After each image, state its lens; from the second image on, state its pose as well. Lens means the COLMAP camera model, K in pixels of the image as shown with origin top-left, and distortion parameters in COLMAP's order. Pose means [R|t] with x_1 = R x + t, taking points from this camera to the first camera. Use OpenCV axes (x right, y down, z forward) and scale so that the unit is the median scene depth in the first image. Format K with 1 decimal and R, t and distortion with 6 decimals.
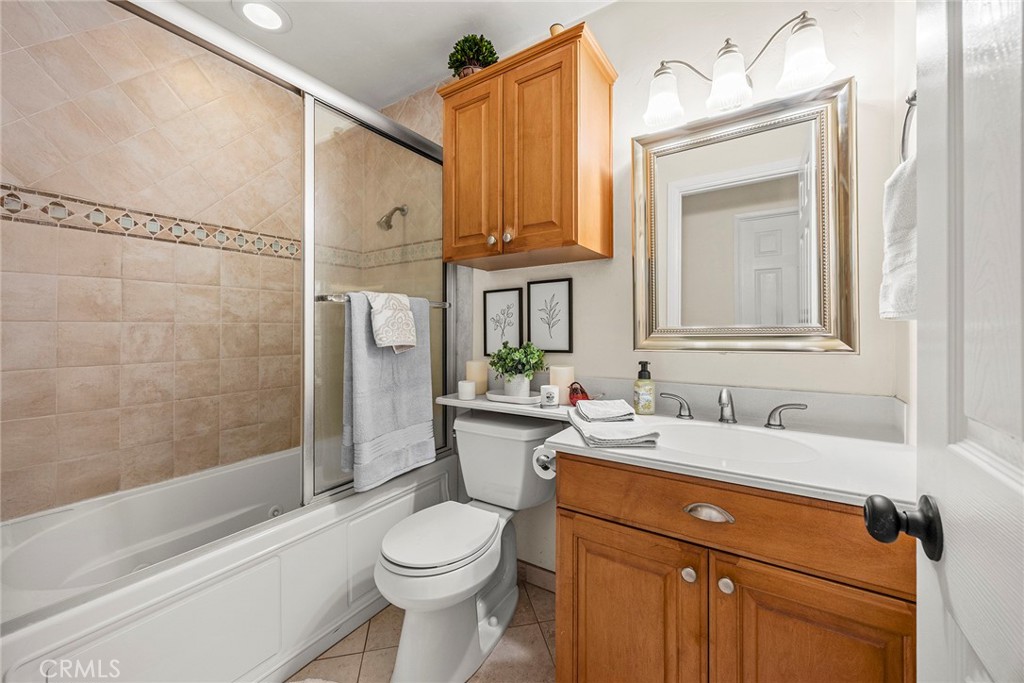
lens RADIAL K [[392.0, 0, 512.6], [0, 392.0, 335.2], [0, 0, 1]] dist [-0.002293, 0.000733]
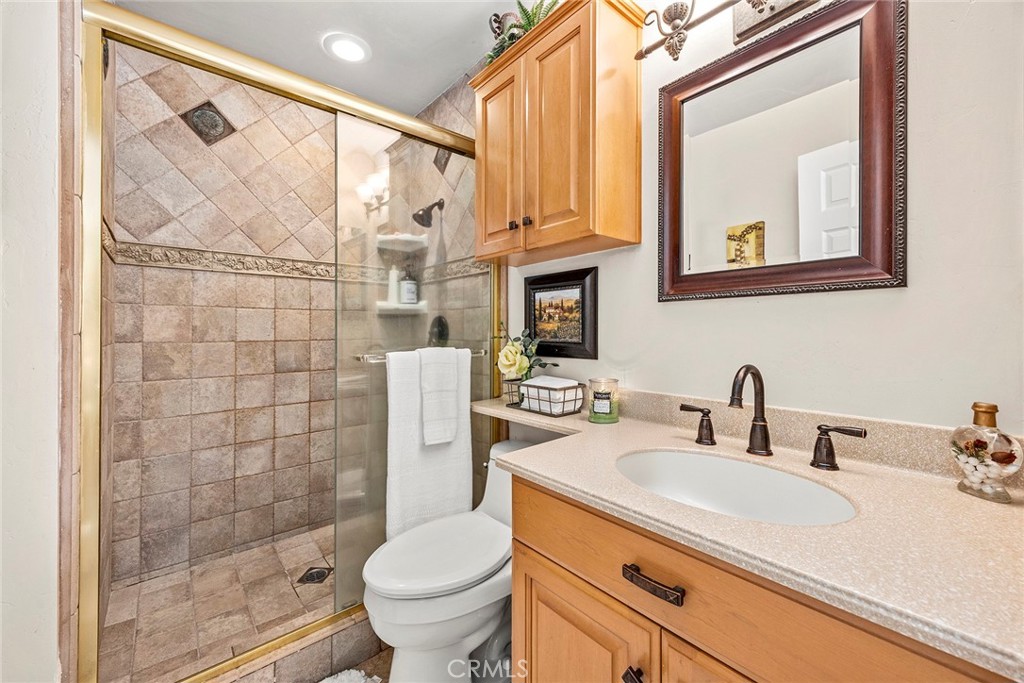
lens RADIAL K [[392.0, 0, 509.9], [0, 392.0, 336.8], [0, 0, 1]] dist [-0.002293, 0.000733]
pose [[0.954877, -0.000425, -0.297001, 0.219557], [-0.000319, 0.999997, -0.002455, 0.001174], [0.297001, 0.002439, 0.954874, 0.110919]]
